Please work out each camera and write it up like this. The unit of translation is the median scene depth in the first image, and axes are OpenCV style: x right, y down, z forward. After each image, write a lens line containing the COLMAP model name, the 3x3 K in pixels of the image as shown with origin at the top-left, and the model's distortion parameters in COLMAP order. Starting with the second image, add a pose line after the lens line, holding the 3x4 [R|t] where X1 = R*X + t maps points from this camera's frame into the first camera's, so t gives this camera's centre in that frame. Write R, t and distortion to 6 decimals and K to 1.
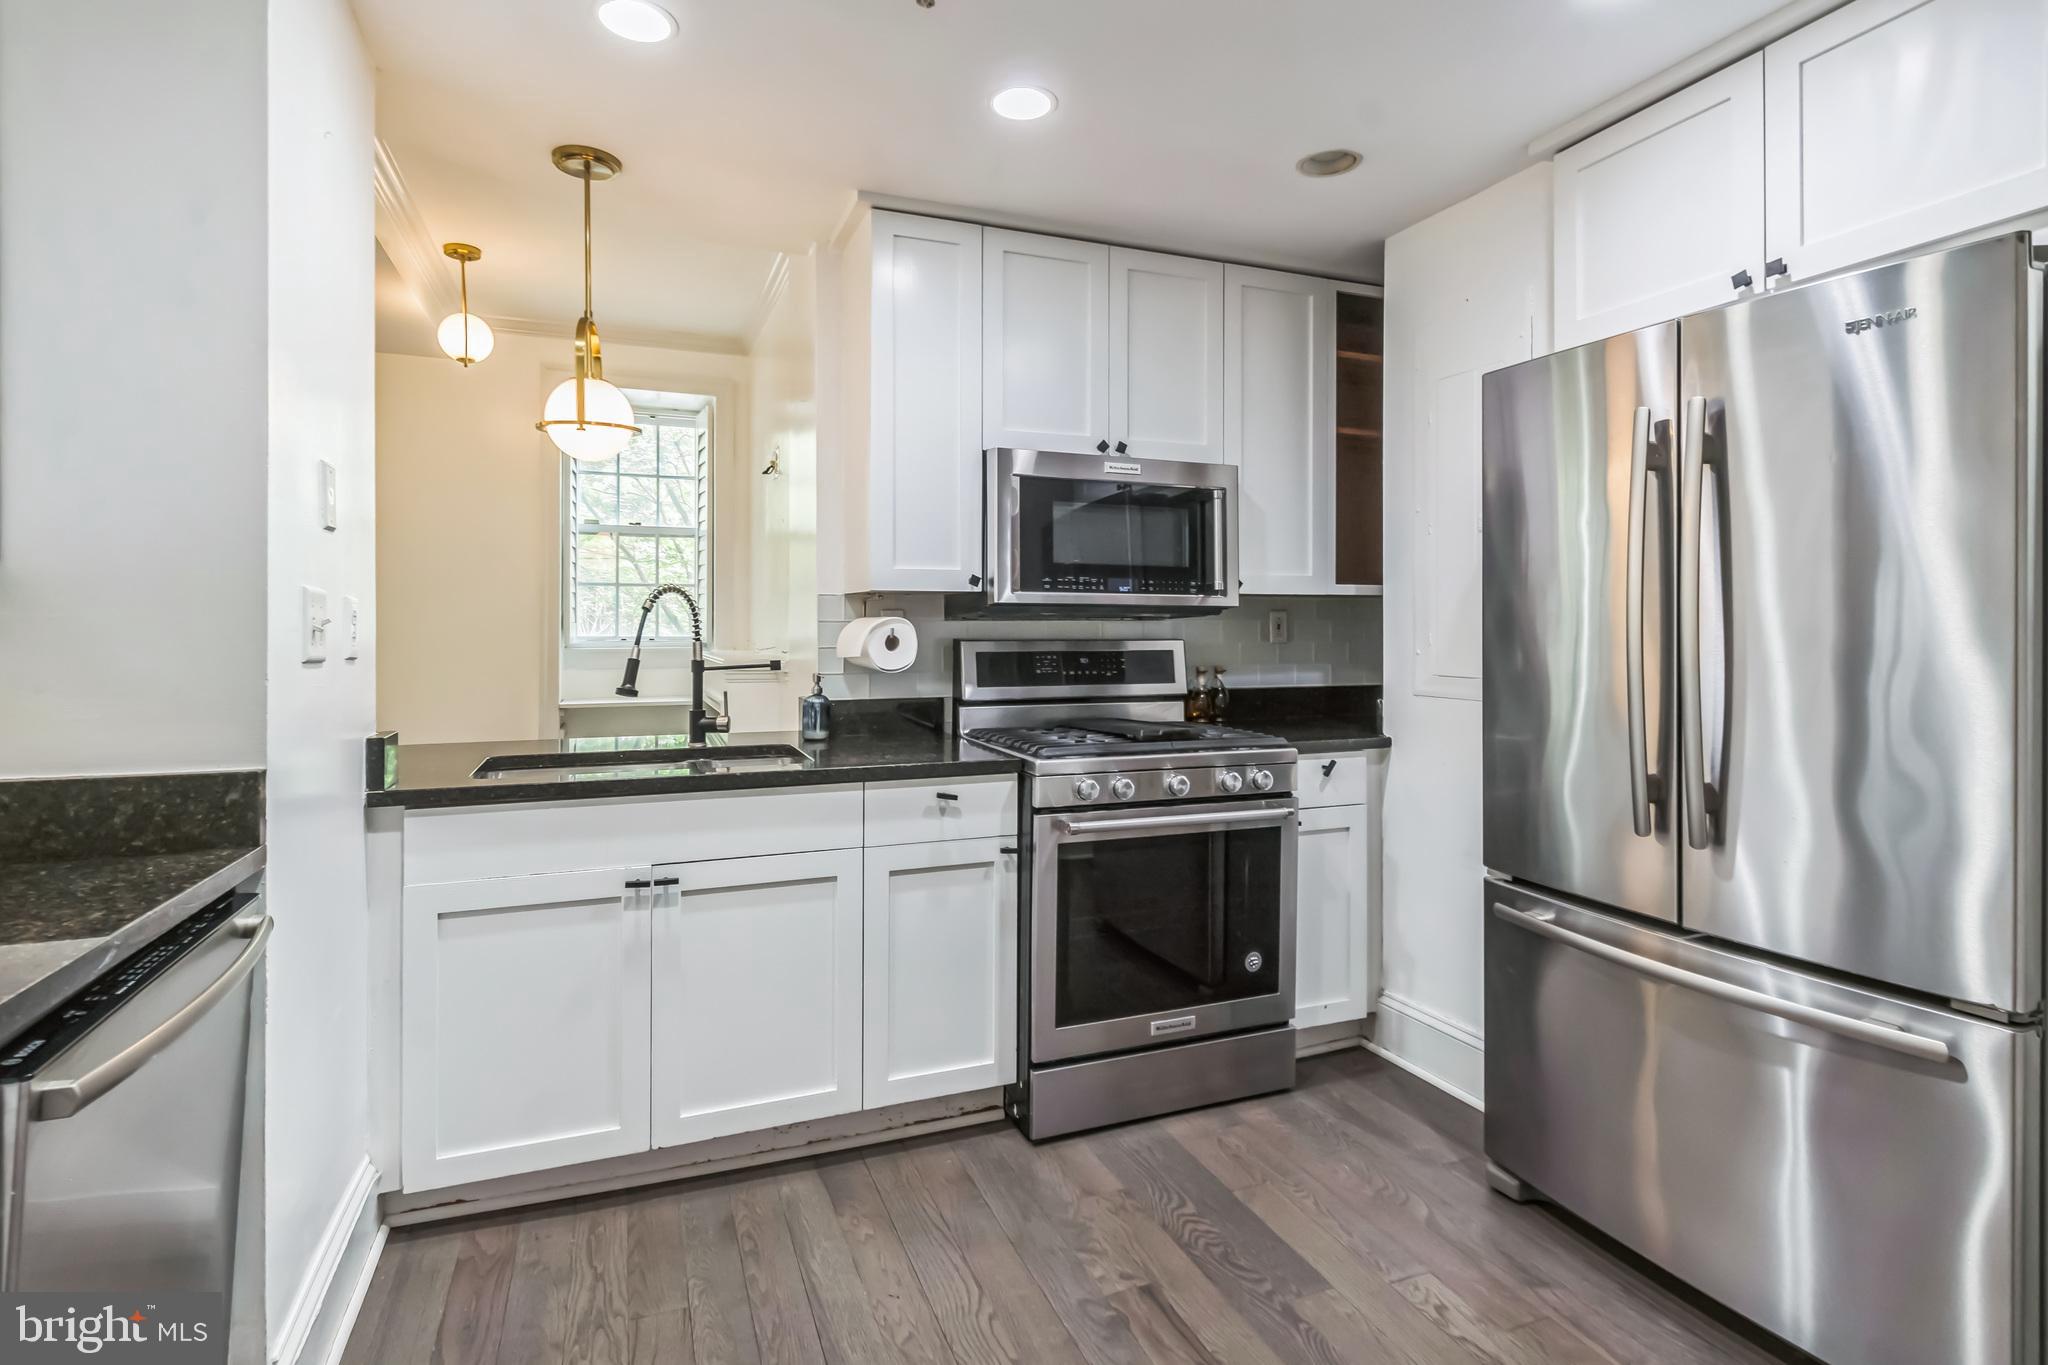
lens RADIAL K [[999.9, 0, 1025.7], [0, 999.9, 620.6], [0, 0, 1]] dist [0.000511, -0.000622]
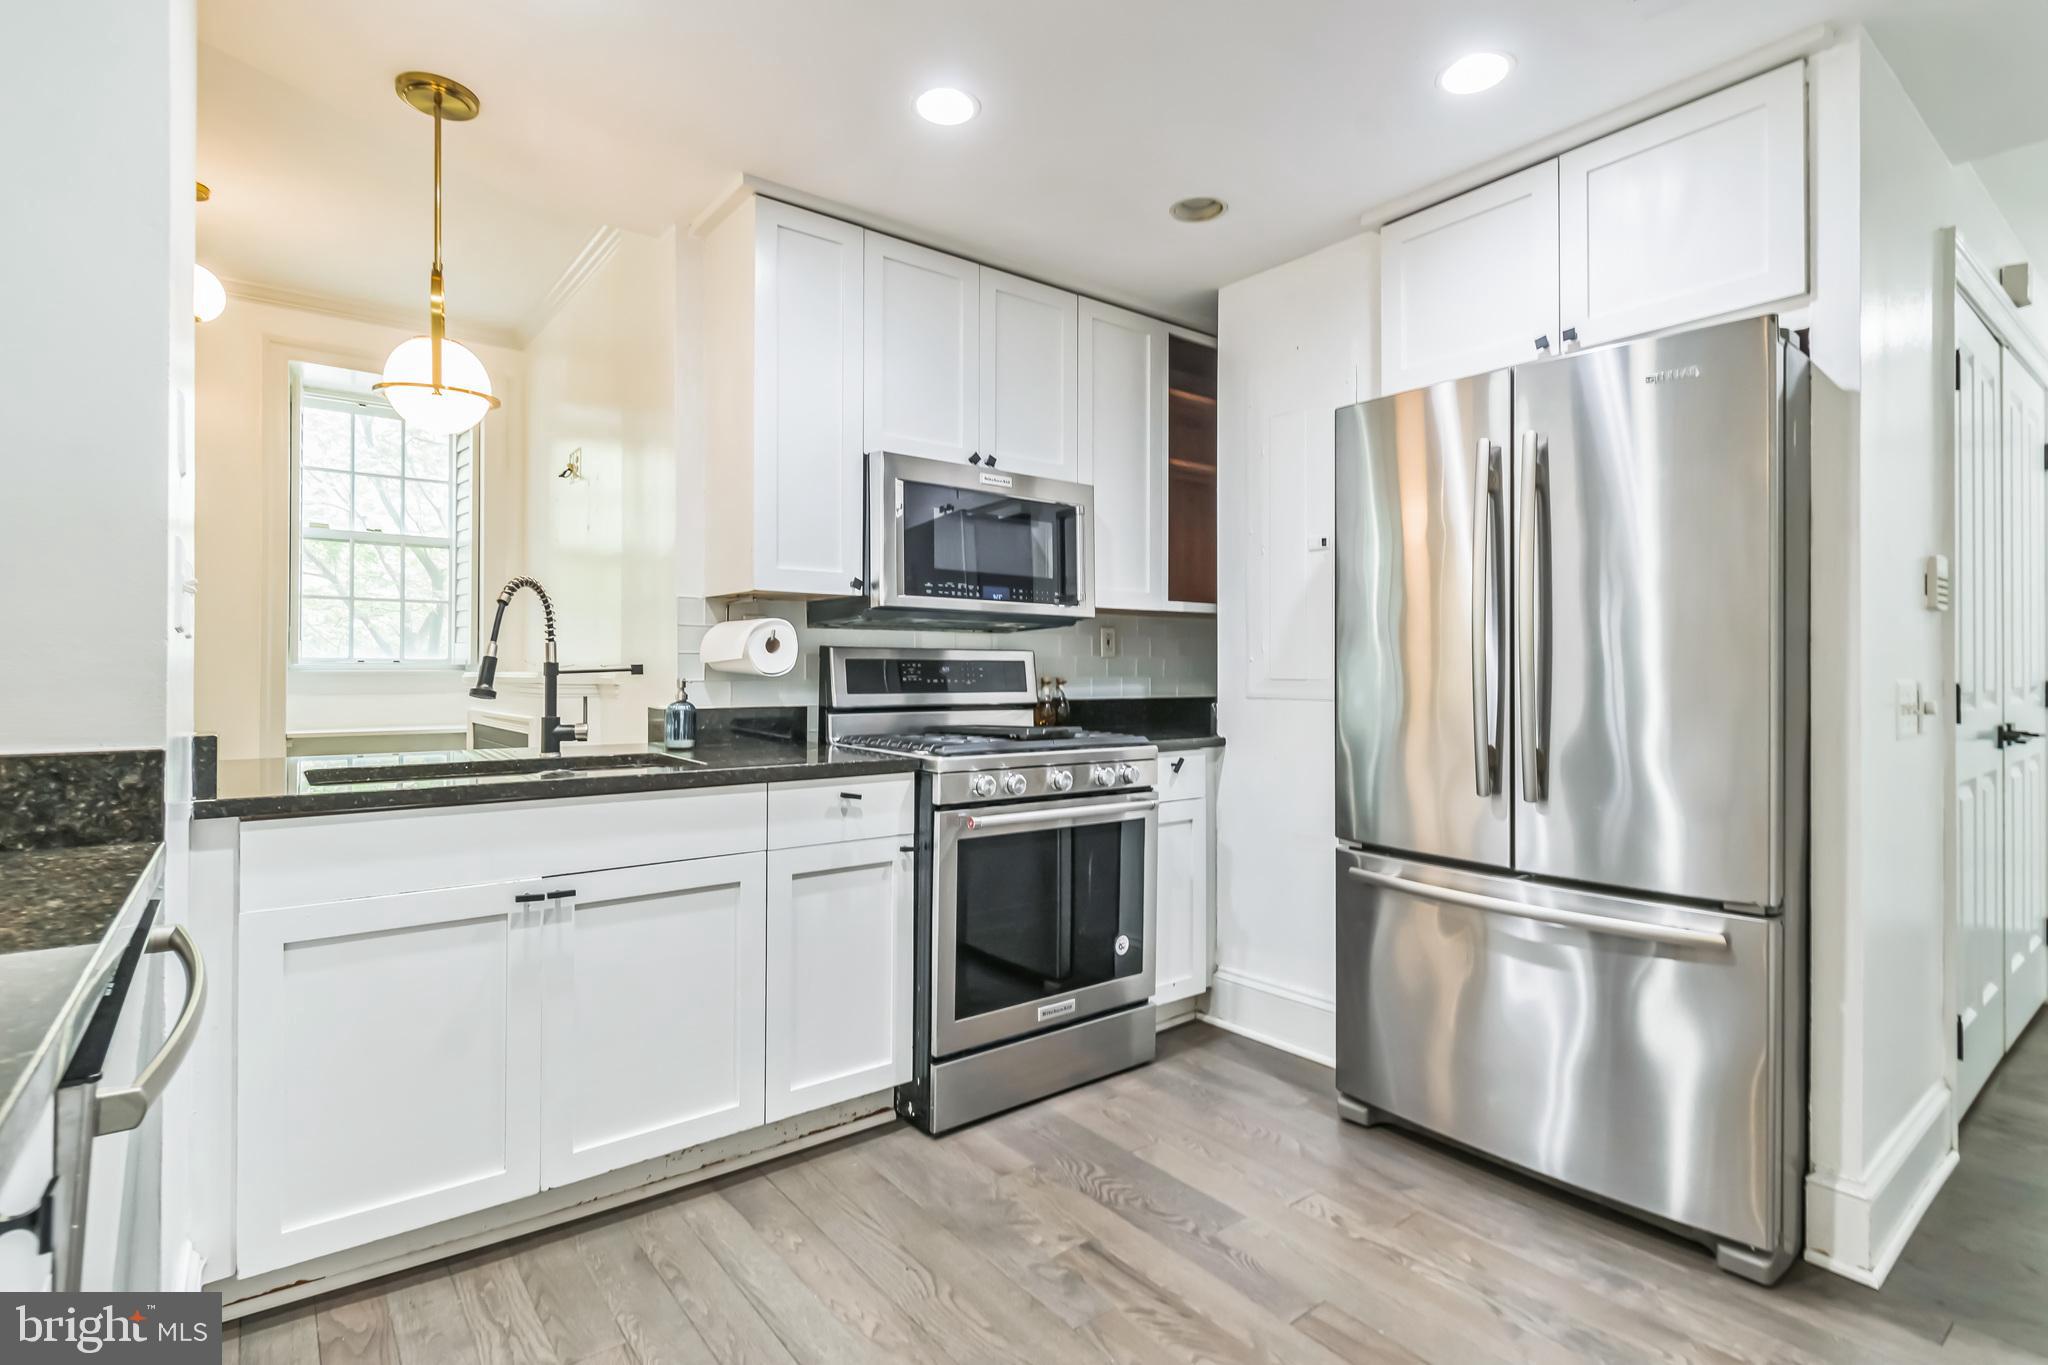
lens RADIAL K [[980.7, 0, 1028.5], [0, 980.7, 661.5], [0, 0, 1]] dist [-0.000715, -0.001538]
pose [[0.959812, 0.004420, 0.280611, -0.177994], [-0.003243, 0.999984, -0.004660, 0.045858], [-0.280627, 0.003563, 0.959810, 0.020033]]
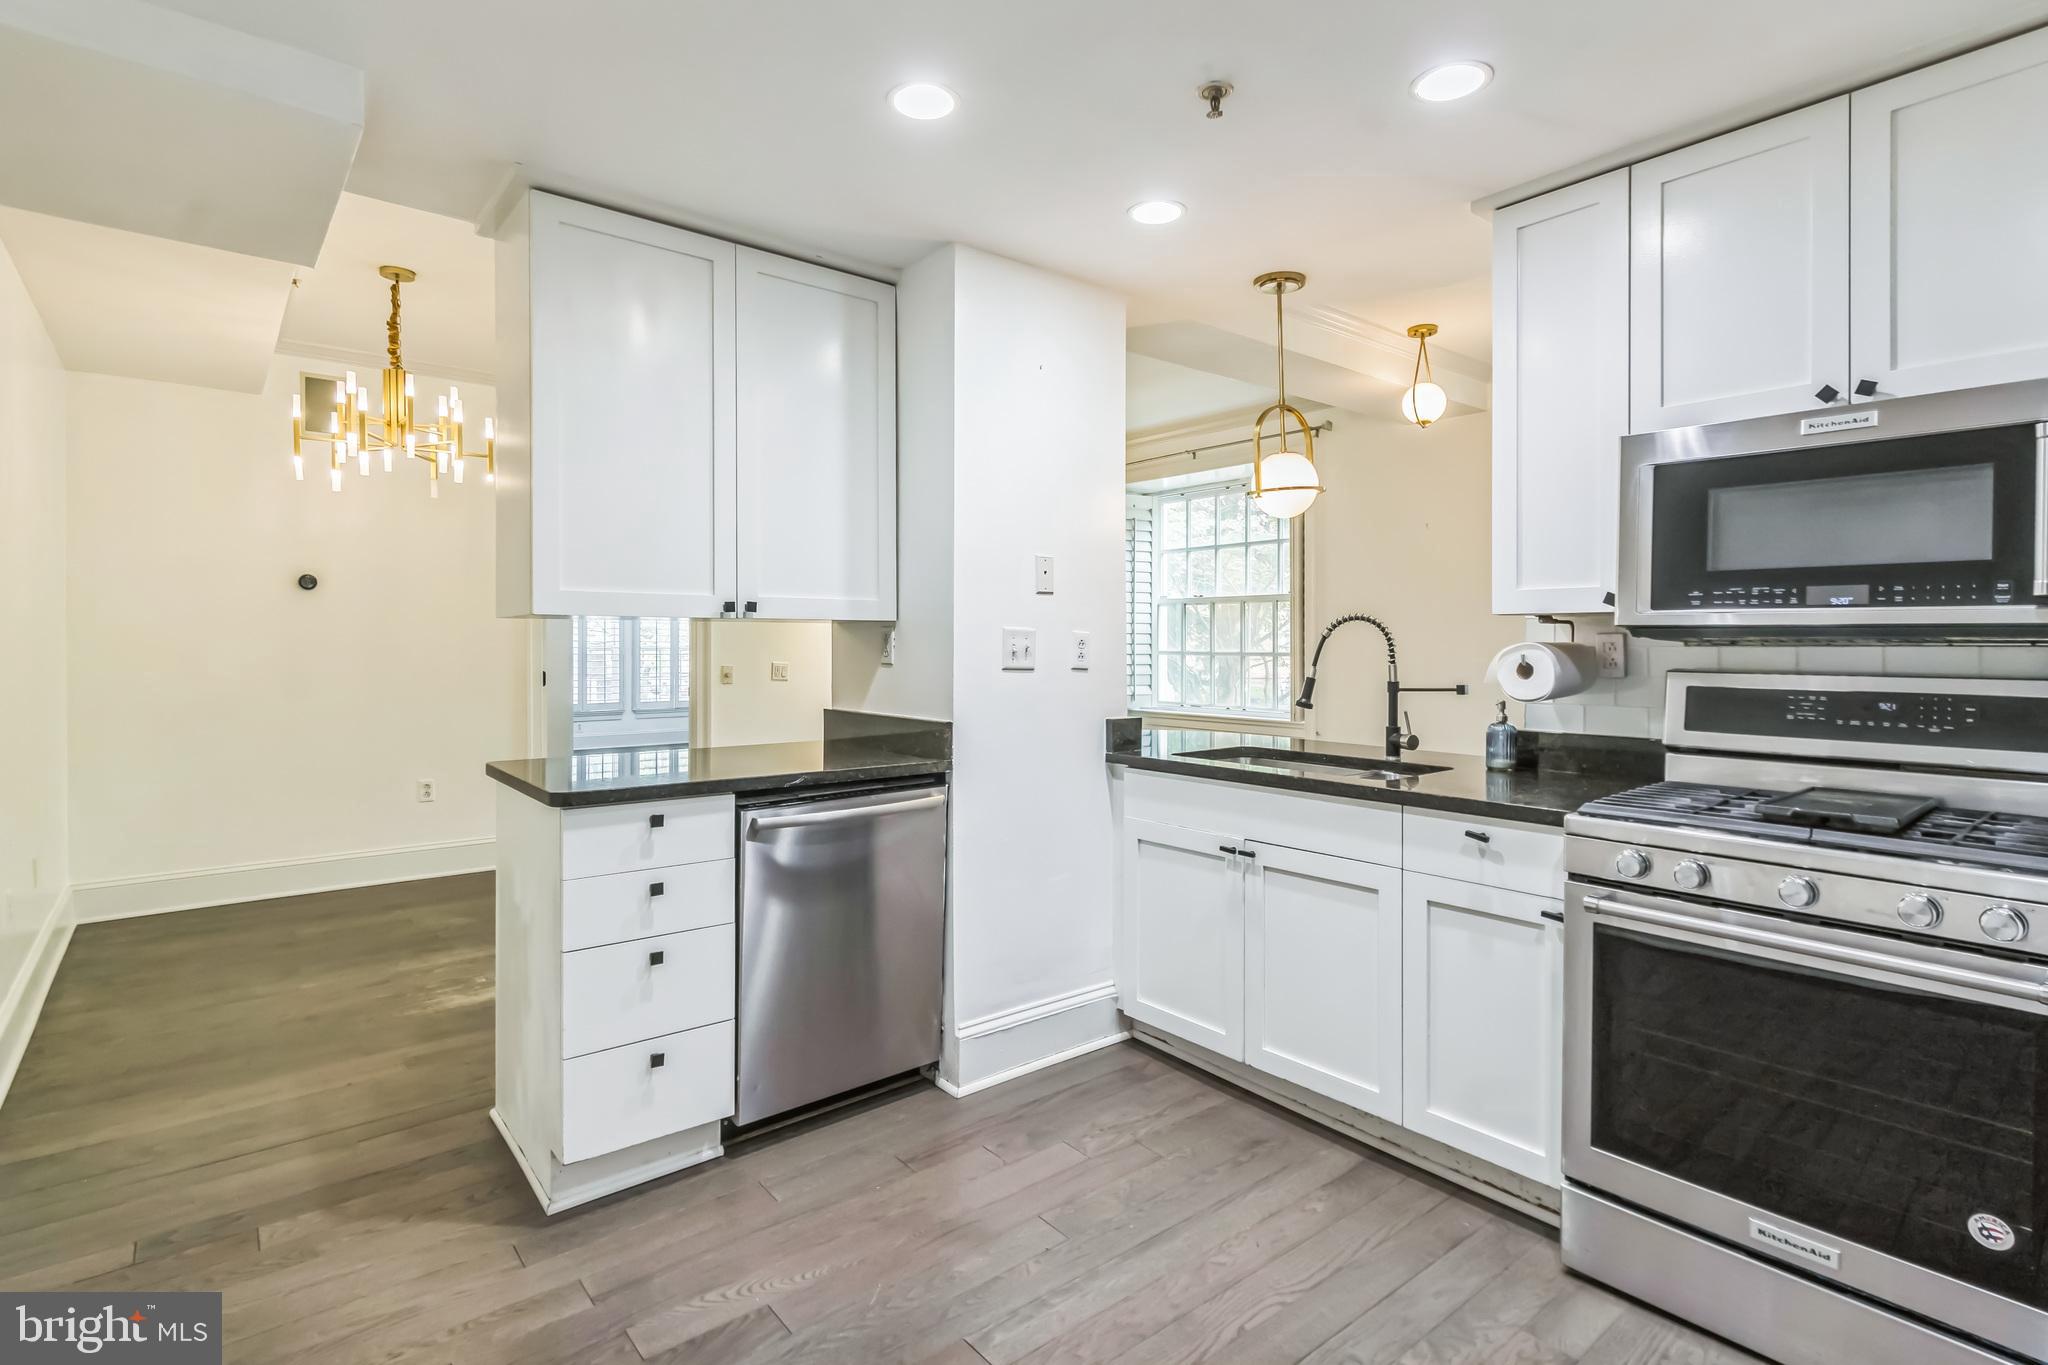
lens RADIAL K [[1002.3, 0, 1025.4], [0, 1002.3, 645.8], [0, 0, 1]] dist [-0.000485, -0.000391]
pose [[0.304727, 0.003915, -0.952432, 0.661954], [0.000284, 0.999991, 0.004201, -0.004834], [0.952440, -0.001551, 0.304724, 0.308644]]
